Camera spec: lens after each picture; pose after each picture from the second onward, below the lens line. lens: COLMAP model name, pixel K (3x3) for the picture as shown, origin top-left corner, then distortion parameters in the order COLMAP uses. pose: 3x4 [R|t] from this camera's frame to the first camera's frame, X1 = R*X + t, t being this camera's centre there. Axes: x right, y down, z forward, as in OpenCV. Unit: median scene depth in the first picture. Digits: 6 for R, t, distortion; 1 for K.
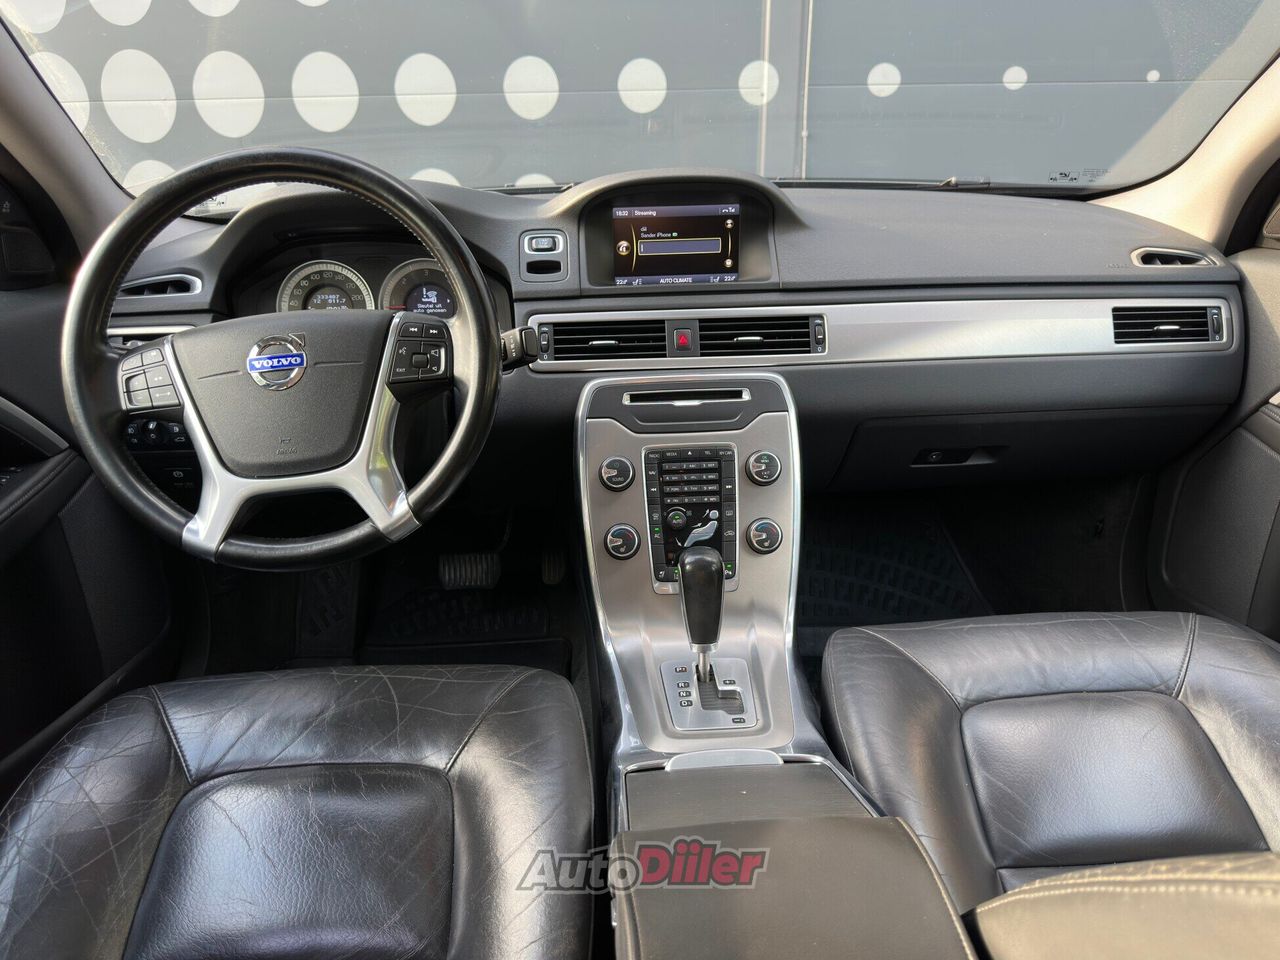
lens RADIAL K [[889.9, 0, 651.7], [0, 889.9, 496.2], [0, 0, 1]] dist [0.030607, -0.018396]
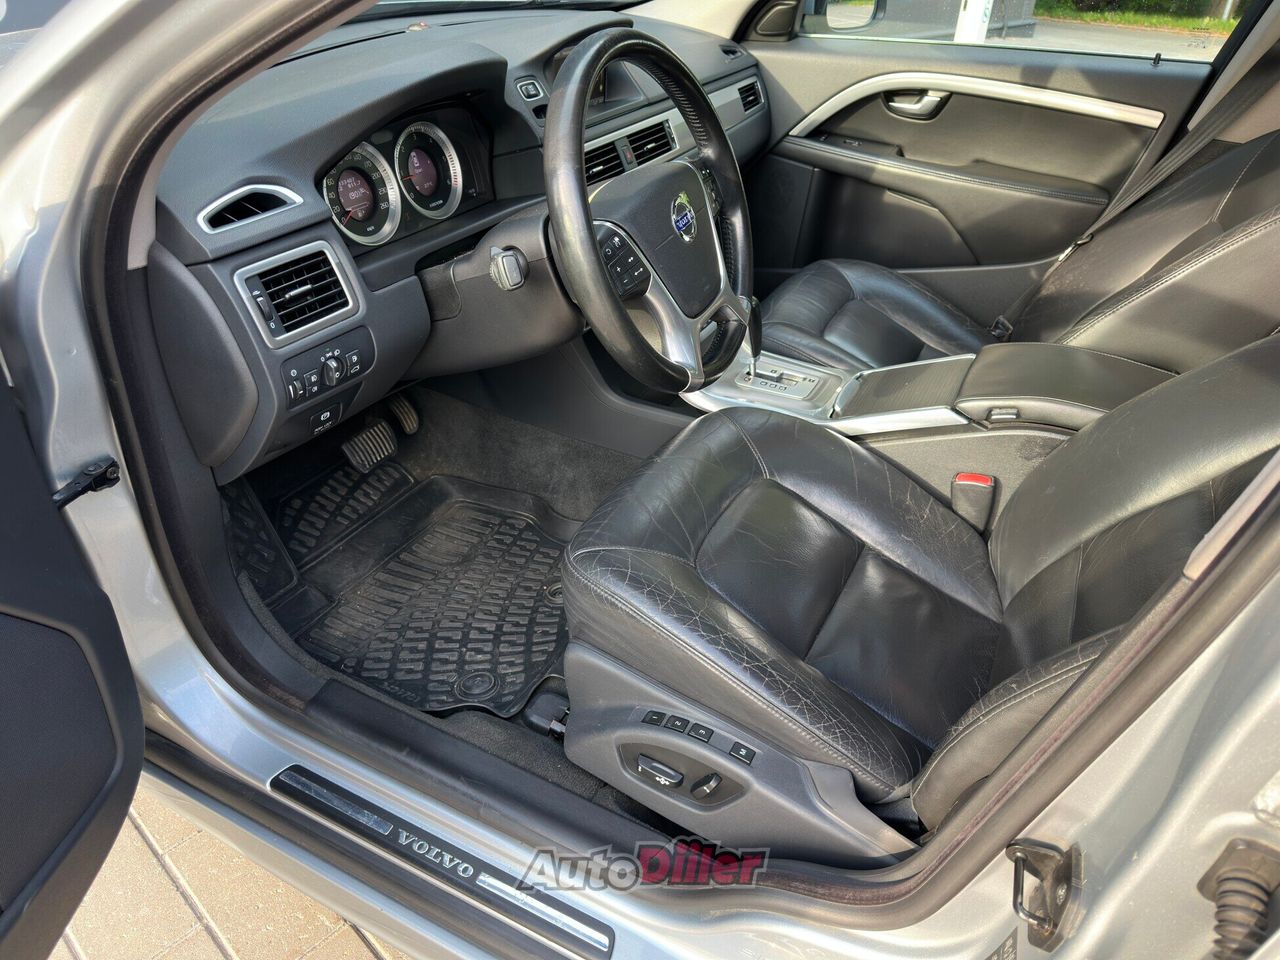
lens RADIAL K [[903.4, 0, 628.5], [0, 903.4, 492.7], [0, 0, 1]] dist [0.024186, -0.032643]
pose [[0.515004, -0.449214, 0.730053, -1.126165], [0.286044, 0.892927, 0.347648, -0.193763], [-0.808053, 0.029788, 0.588356, 0.246899]]
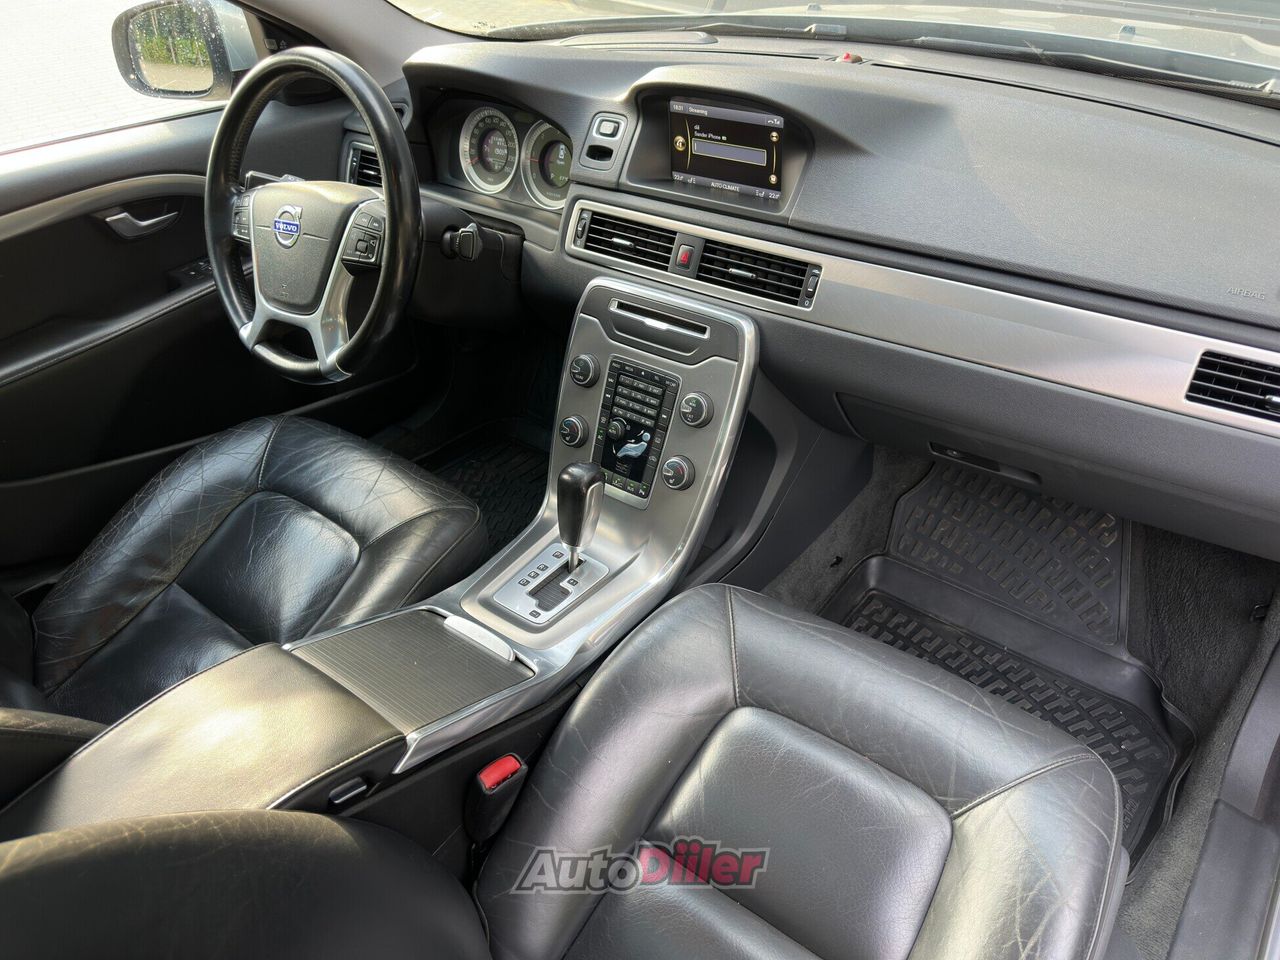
lens RADIAL K [[903.4, 0, 666.2], [0, 903.4, 521.2], [0, 0, 1]] dist [0.024186, -0.032643]
pose [[0.760650, 0.389768, -0.519126, 0.649176], [-0.220716, 0.907326, 0.357831, -0.262899], [0.610488, -0.157605, 0.776186, 0.164638]]
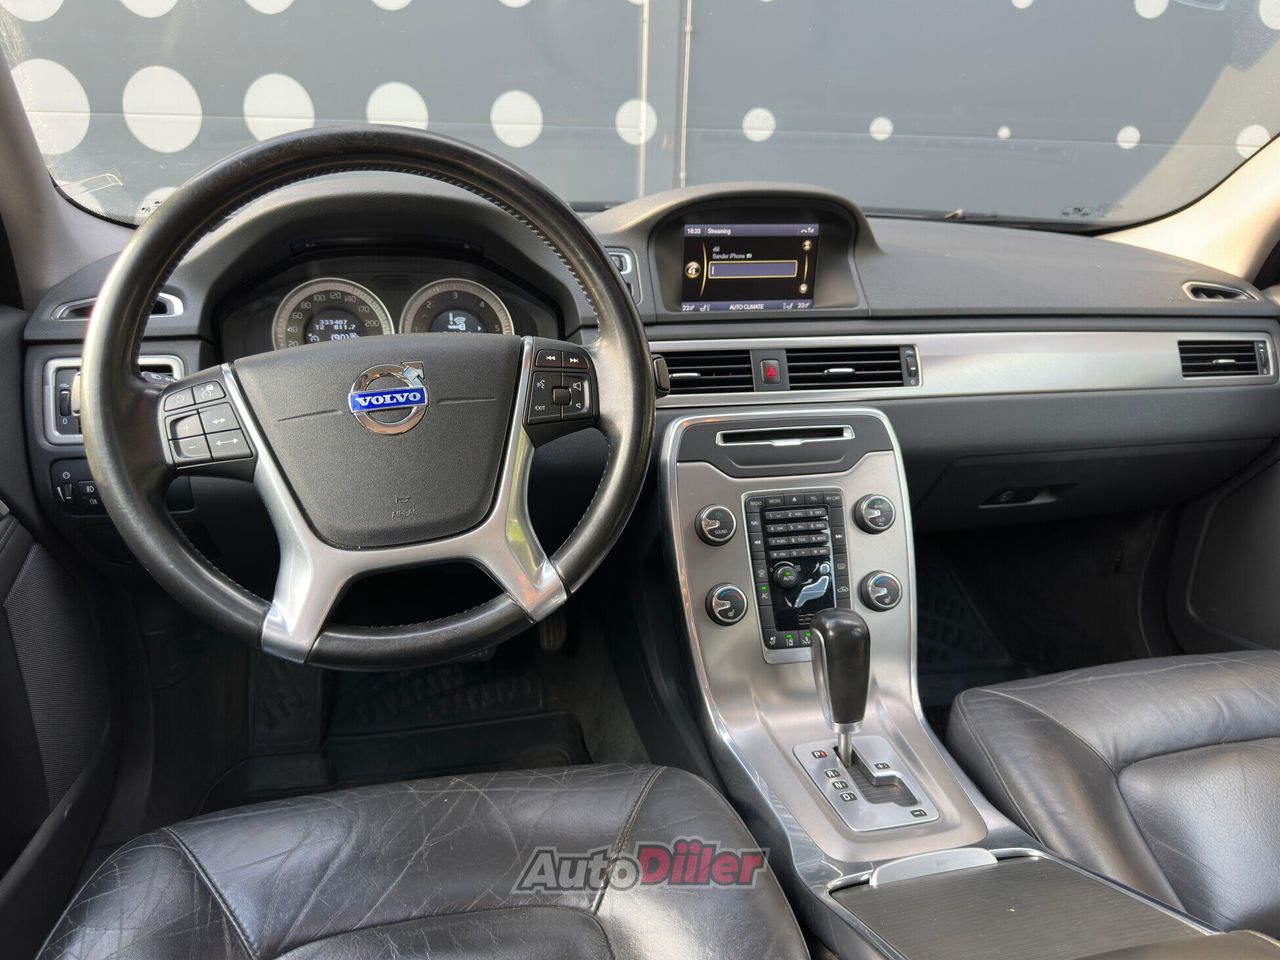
lens RADIAL K [[903.4, 0, 652.2], [0, 903.4, 490.0], [0, 0, 1]] dist [0.024186, -0.032643]
pose [[0.984094, -0.023437, 0.176097, -0.241849], [0.032346, 0.998329, -0.047890, -0.018873], [-0.174680, 0.052824, 0.983207, 0.140656]]
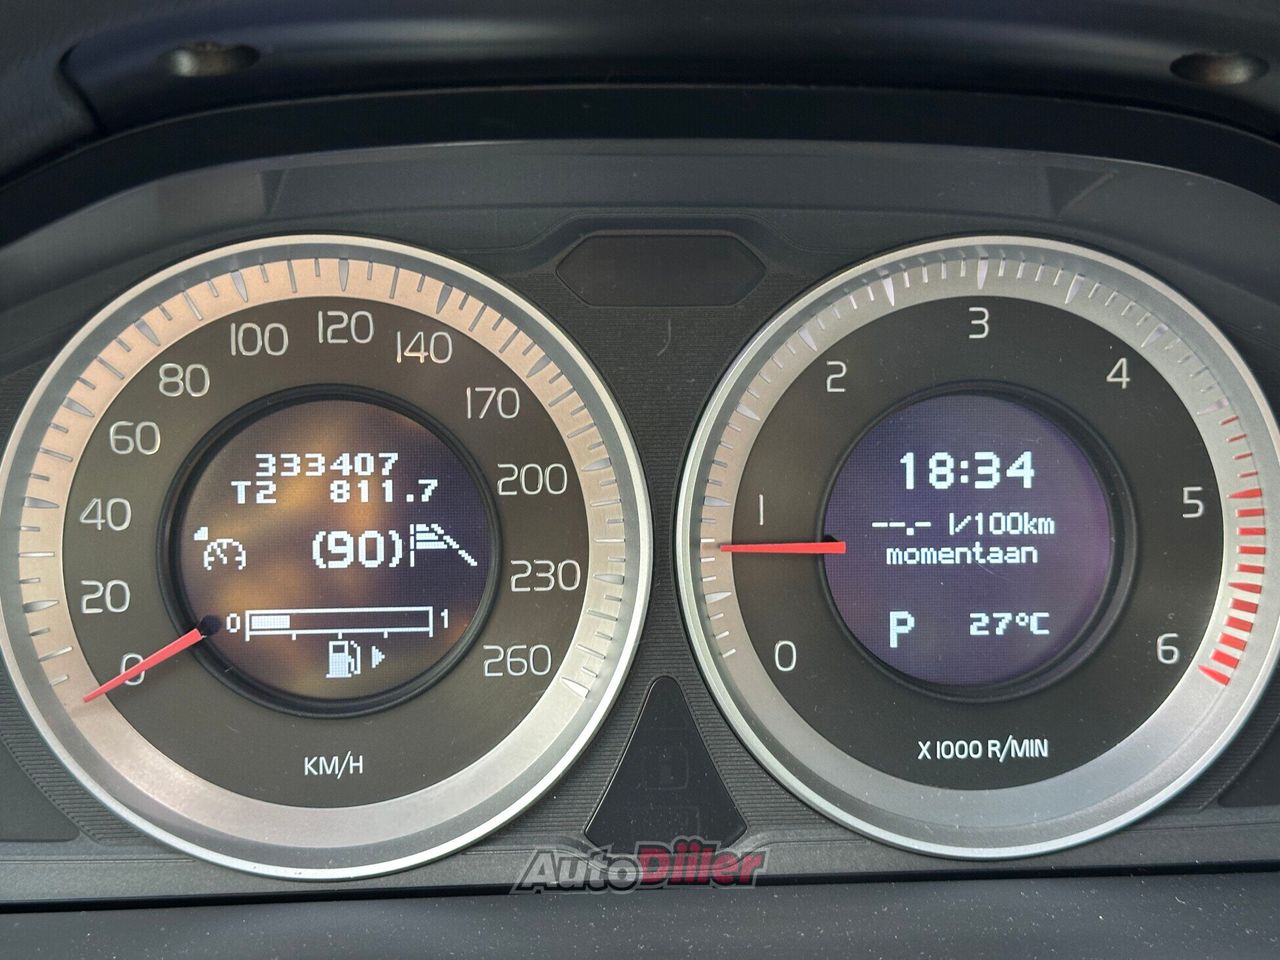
lens RADIAL K [[1822.1, 0, 644.0], [0, 1822.1, 481.0], [0, 0, 1]] dist [0.091465, 0.000000]
pose [[0.999350, 0.021436, 0.028996, -0.344436], [-0.019778, 0.998218, -0.056291, -0.221153], [-0.030151, 0.055681, 0.997993, 0.747624]]
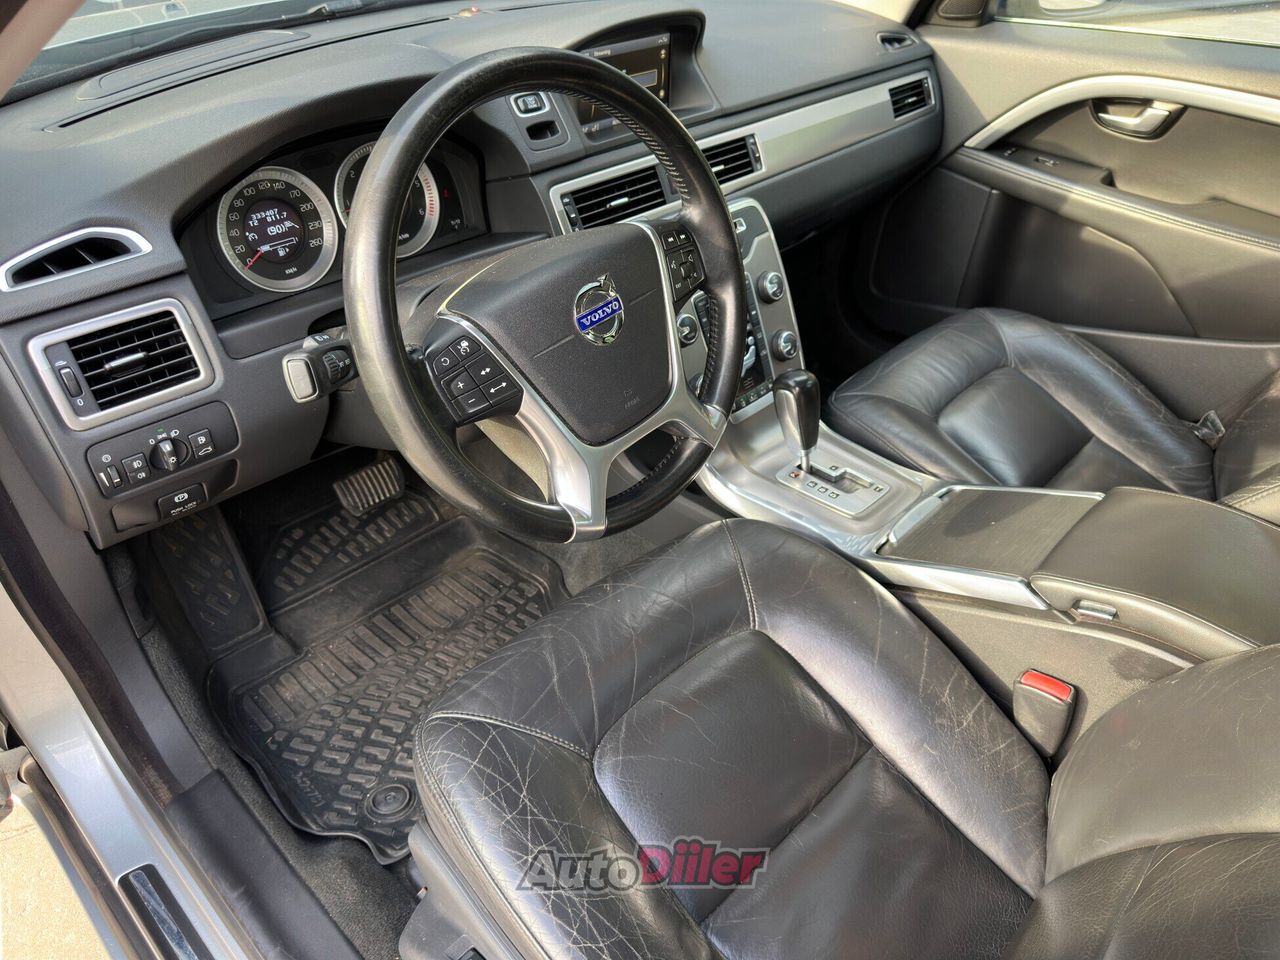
lens RADIAL K [[903.4, 0, 635.0], [0, 903.4, 489.8], [0, 0, 1]] dist [0.024186, -0.032643]
pose [[0.741907, -0.383720, 0.549848, -0.701813], [0.239281, 0.917577, 0.317485, -0.192006], [-0.626353, -0.103976, 0.772574, 0.187452]]
